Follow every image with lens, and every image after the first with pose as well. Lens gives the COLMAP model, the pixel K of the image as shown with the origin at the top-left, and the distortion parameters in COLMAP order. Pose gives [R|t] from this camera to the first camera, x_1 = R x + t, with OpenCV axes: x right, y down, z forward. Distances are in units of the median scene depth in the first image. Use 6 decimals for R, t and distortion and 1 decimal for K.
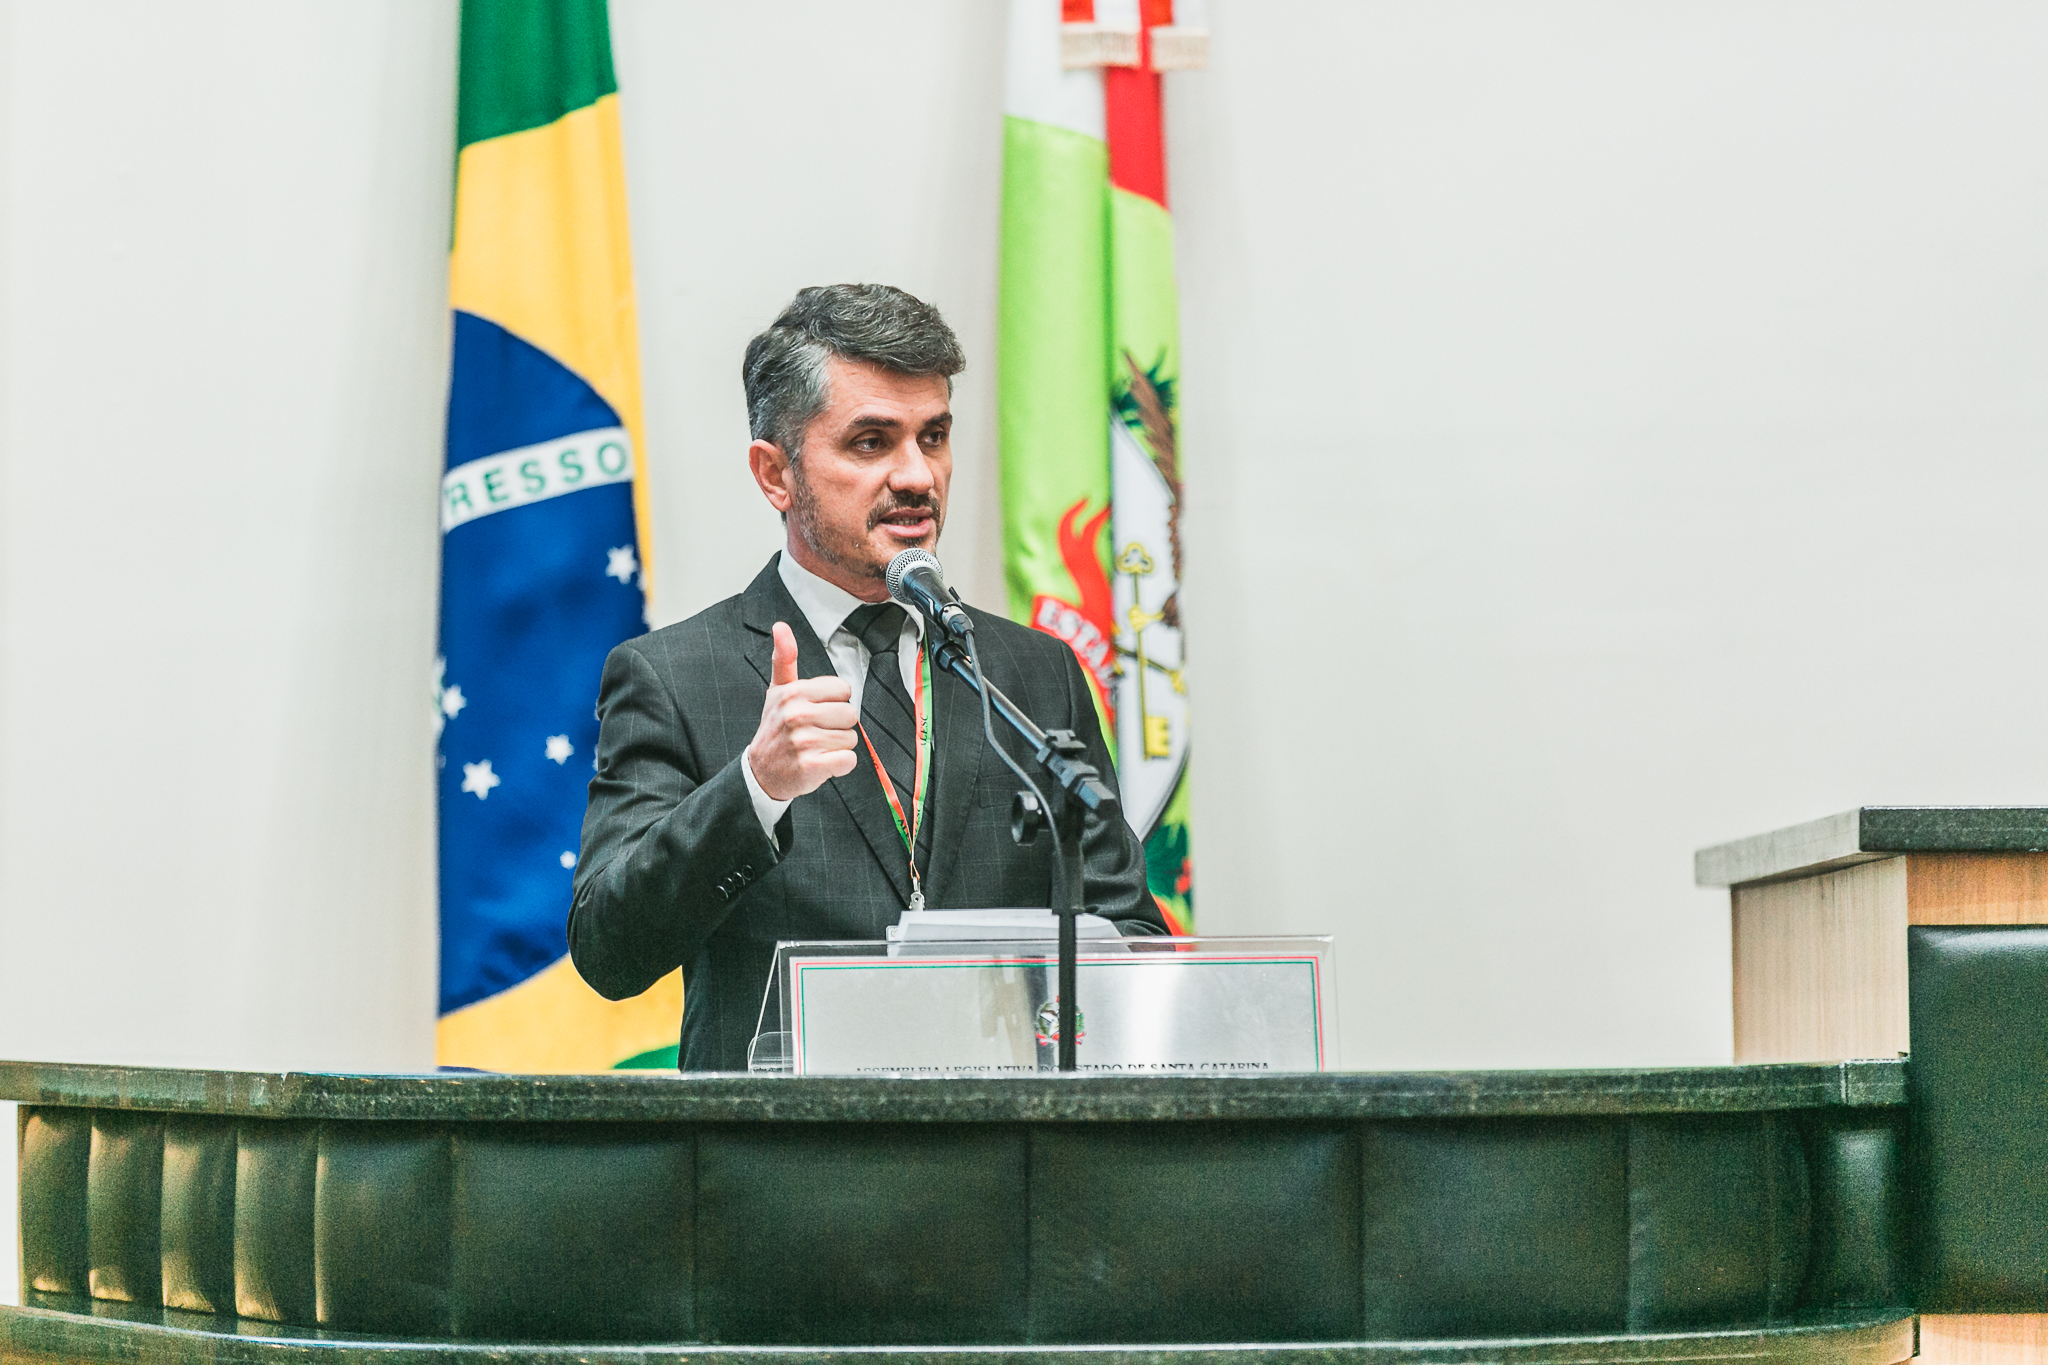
lens RADIAL K [[11830.1, 0, 1024.0], [0, 11830.1, 682.5], [0, 0, 1]] dist [0.086529, 3.792284]
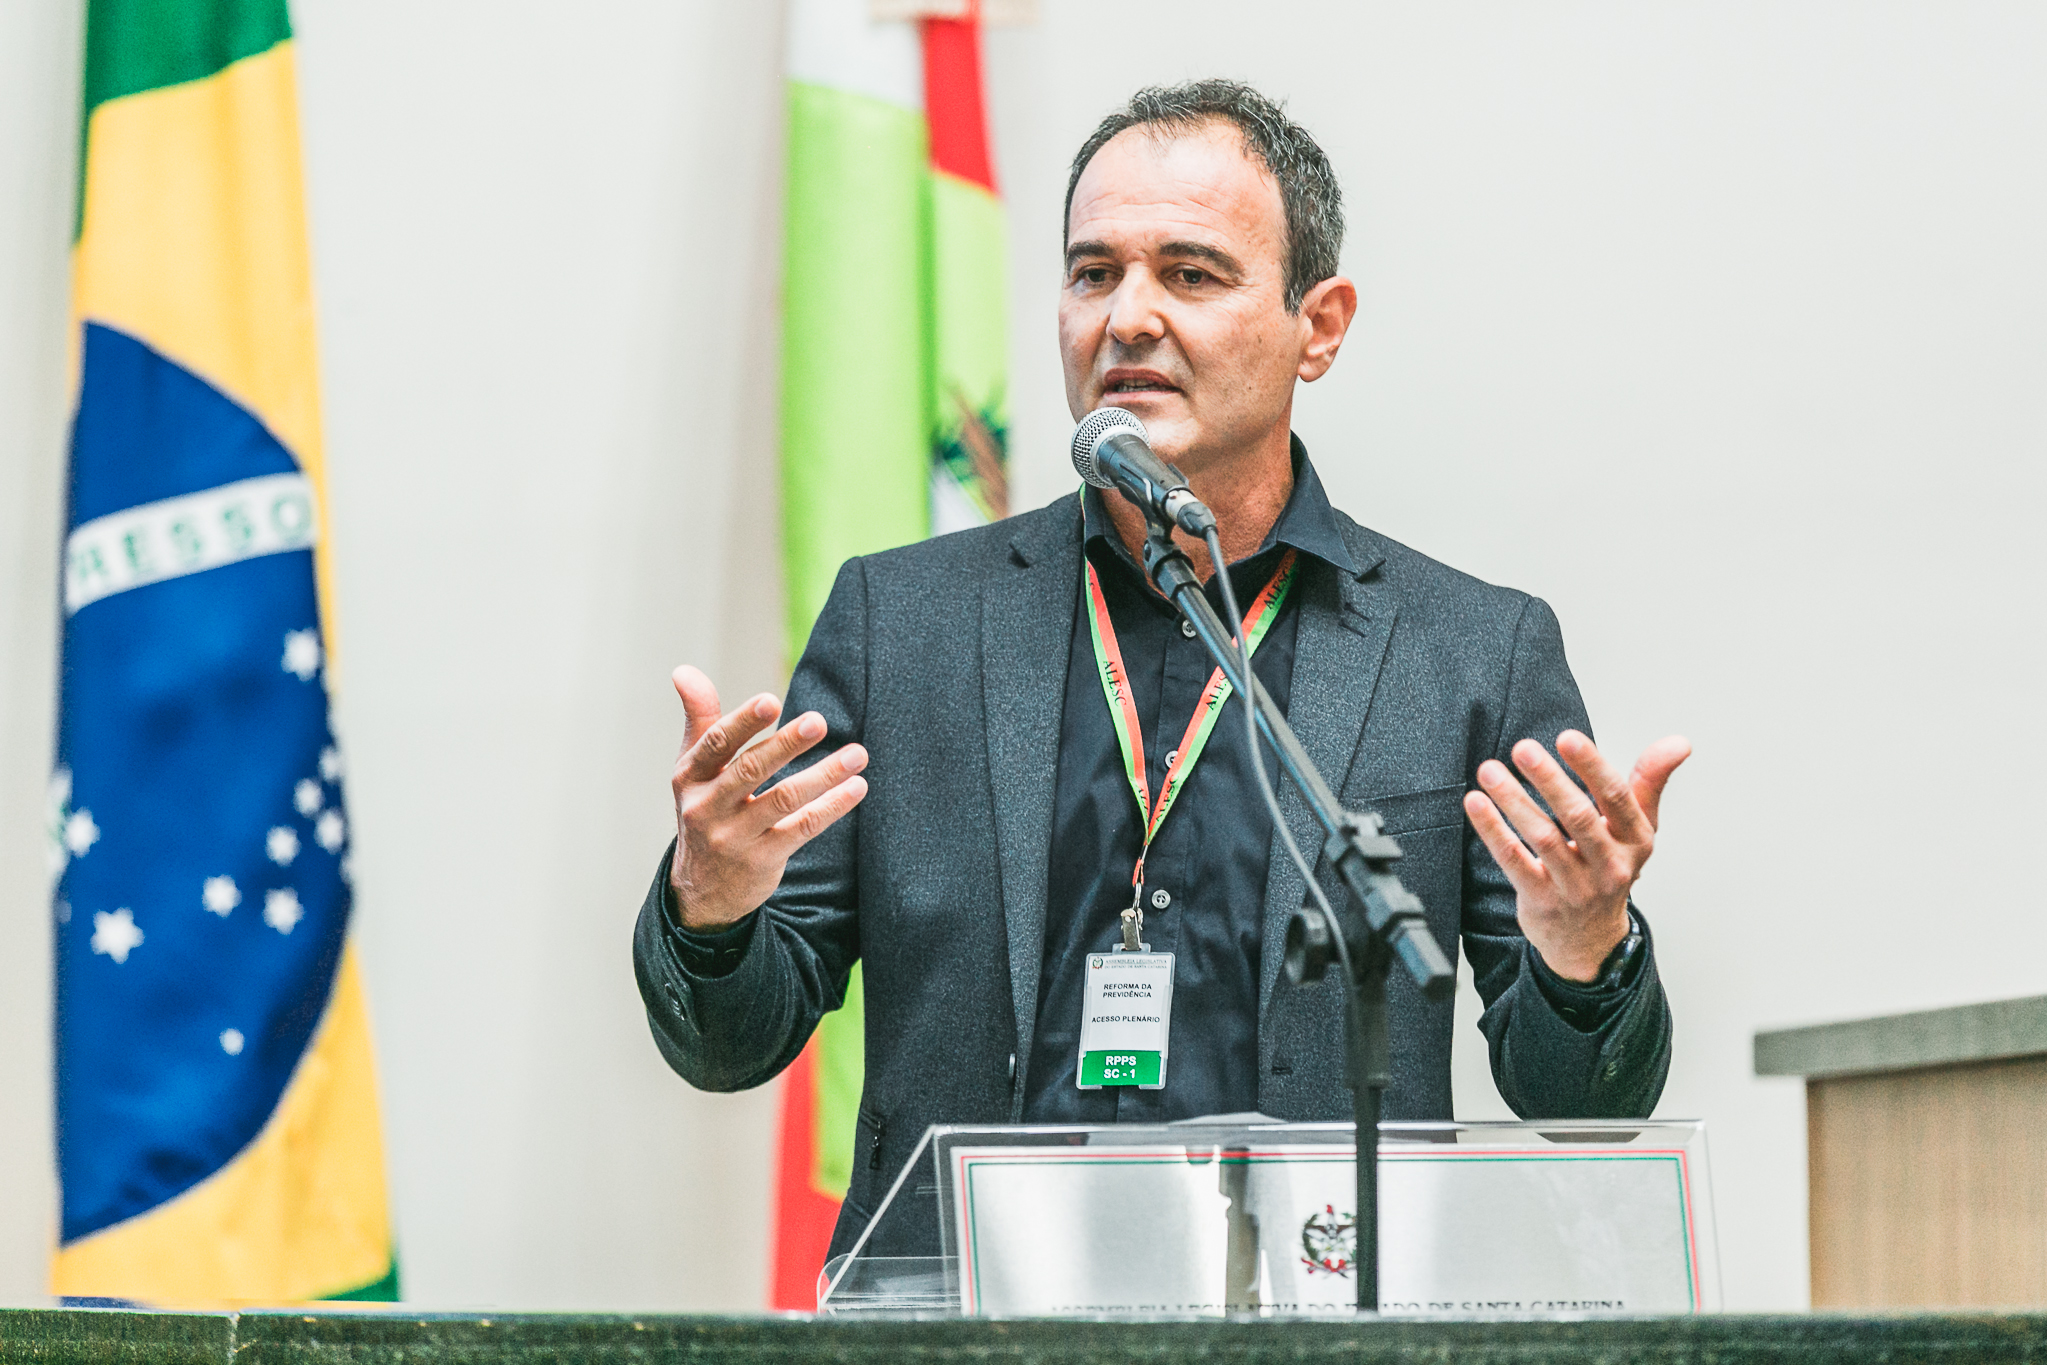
lens RADIAL K [[11478.5, 0, 1023.5], [0, 11478.5, 682.5], [0, 0, 1]] dist [0.072792, 2.217455]
pose [[0.992485, 0.008140, 0.122095, -0.078177], [-0.005113, 0.999672, -0.025092, 0.010142], [-0.122259, 0.024279, 0.992201, 0.260672]]
